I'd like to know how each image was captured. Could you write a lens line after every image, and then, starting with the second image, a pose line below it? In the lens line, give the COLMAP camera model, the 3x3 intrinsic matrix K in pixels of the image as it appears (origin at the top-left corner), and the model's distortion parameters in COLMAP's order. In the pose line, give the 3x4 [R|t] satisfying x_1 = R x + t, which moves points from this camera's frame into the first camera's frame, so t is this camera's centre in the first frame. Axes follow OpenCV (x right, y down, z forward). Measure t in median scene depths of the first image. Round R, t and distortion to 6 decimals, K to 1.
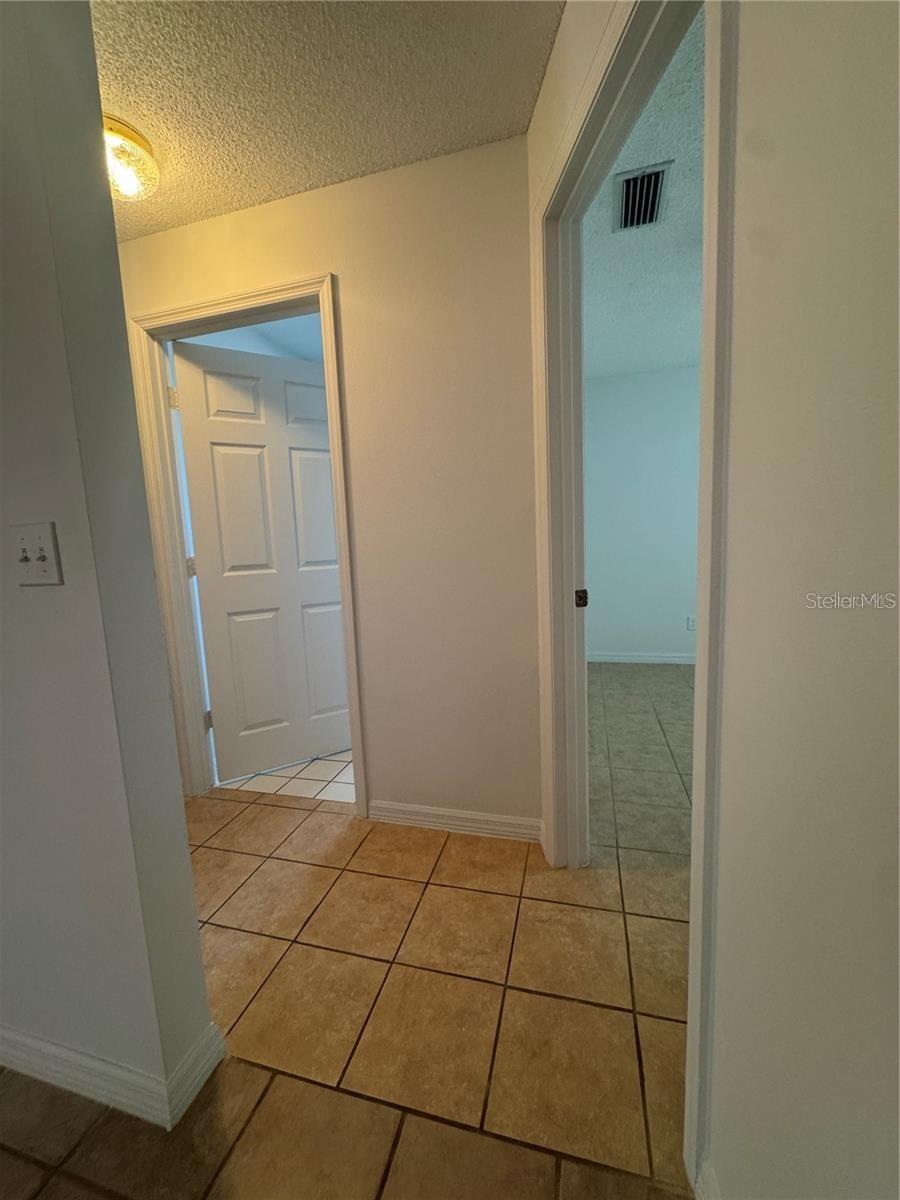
lens RADIAL K [[481.0, 0, 450.0], [0, 481.0, 600.0], [0, 0, 1]] dist [-0.003780, 0.000531]
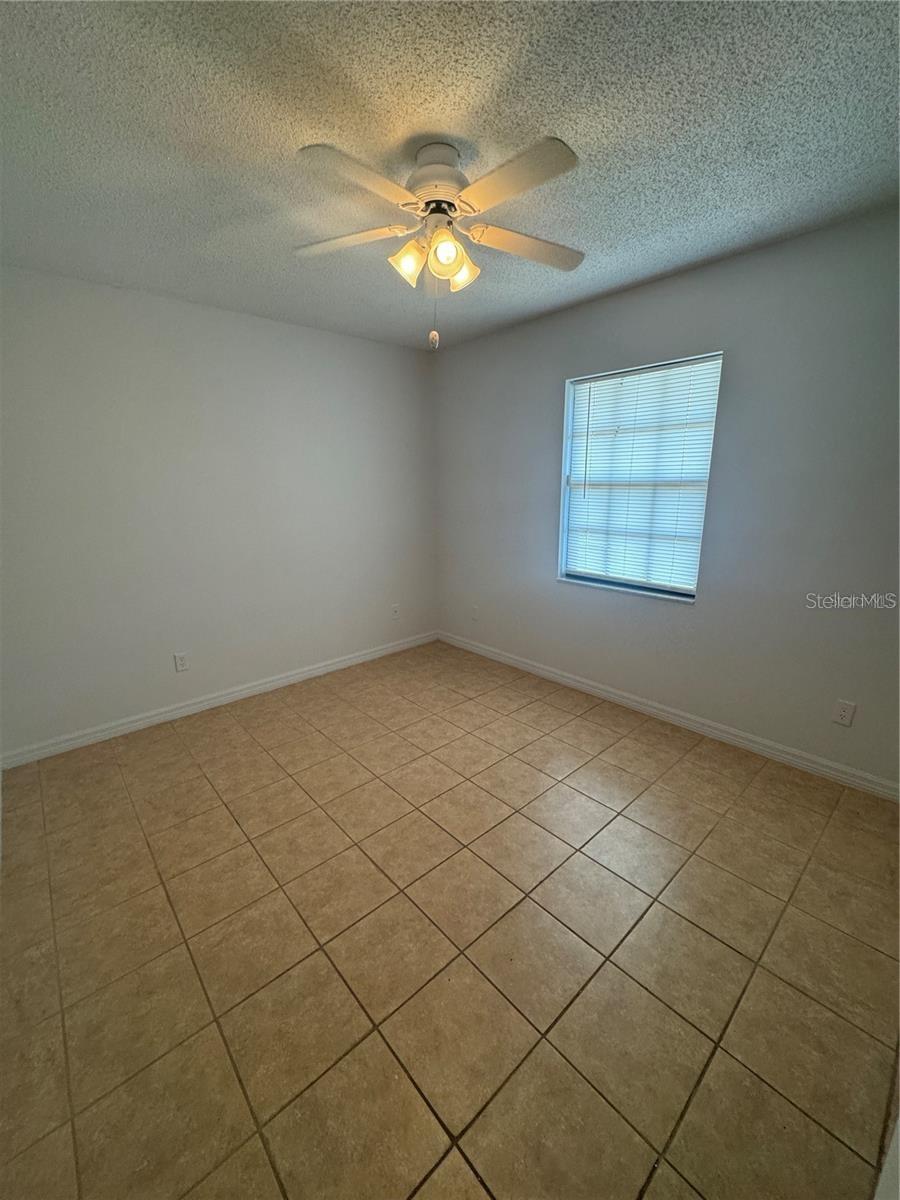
lens RADIAL K [[481.0, 0, 450.0], [0, 481.0, 600.0], [0, 0, 1]] dist [-0.003780, 0.000531]
pose [[0.539408, -0.166580, 0.825403, 0.252367], [0.097575, 0.985999, 0.135225, -0.193810], [-0.836372, 0.007597, 0.548110, 0.474106]]
